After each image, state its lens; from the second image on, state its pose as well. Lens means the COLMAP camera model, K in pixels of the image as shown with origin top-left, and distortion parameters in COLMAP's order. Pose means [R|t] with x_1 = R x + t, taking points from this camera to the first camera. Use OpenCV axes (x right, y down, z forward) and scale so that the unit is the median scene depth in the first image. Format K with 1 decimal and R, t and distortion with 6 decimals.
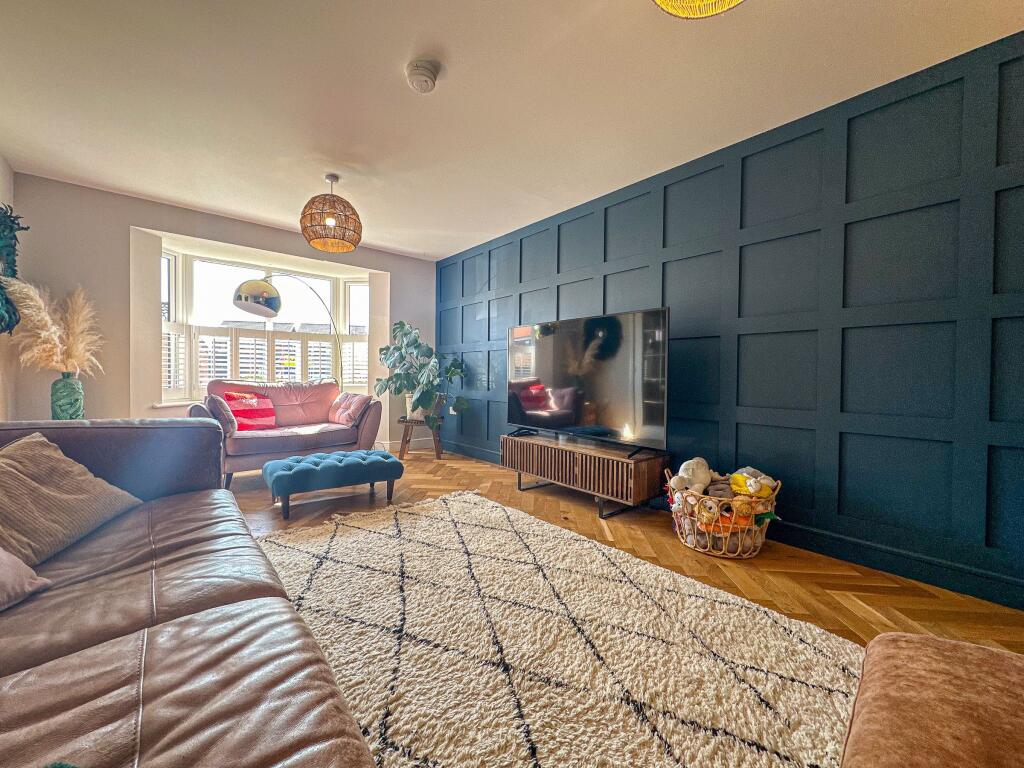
lens RADIAL K [[409.1, 0, 509.0], [0, 409.1, 383.0], [0, 0, 1]] dist [-0.003526, -0.000272]
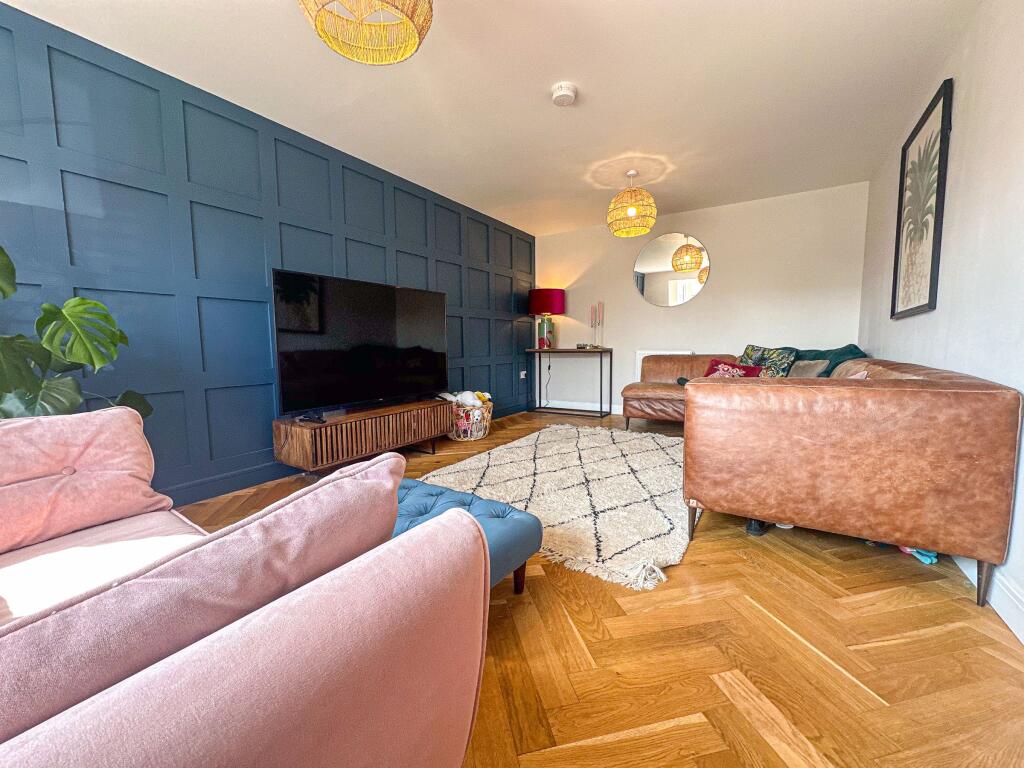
lens RADIAL K [[409.1, 0, 509.0], [0, 409.1, 383.0], [0, 0, 1]] dist [-0.003526, -0.000272]
pose [[-0.284149, -0.095249, 0.954037, -0.834699], [0.033511, 0.993459, 0.109165, -0.009854], [-0.958194, 0.062990, -0.279098, 0.919181]]
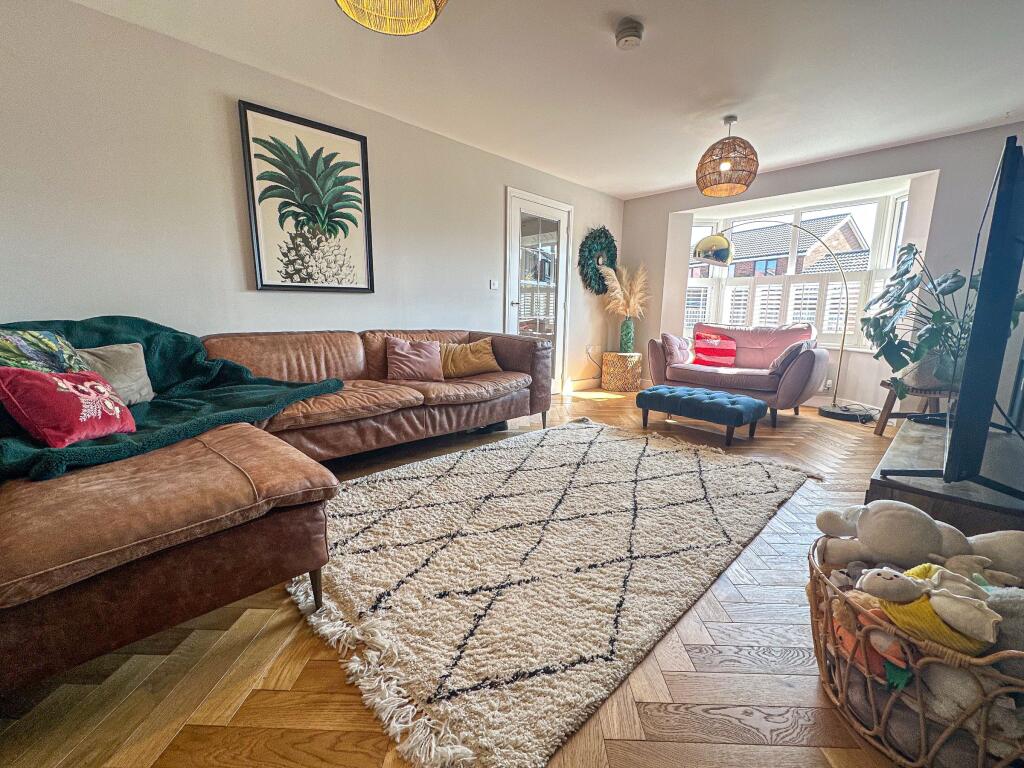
lens RADIAL K [[409.1, 0, 509.0], [0, 409.1, 383.0], [0, 0, 1]] dist [-0.003526, -0.000272]
pose [[0.069689, 0.154143, -0.985588, 0.583841], [-0.033131, 0.987802, 0.152147, 0.003846], [0.997018, 0.022051, 0.073946, 0.373356]]
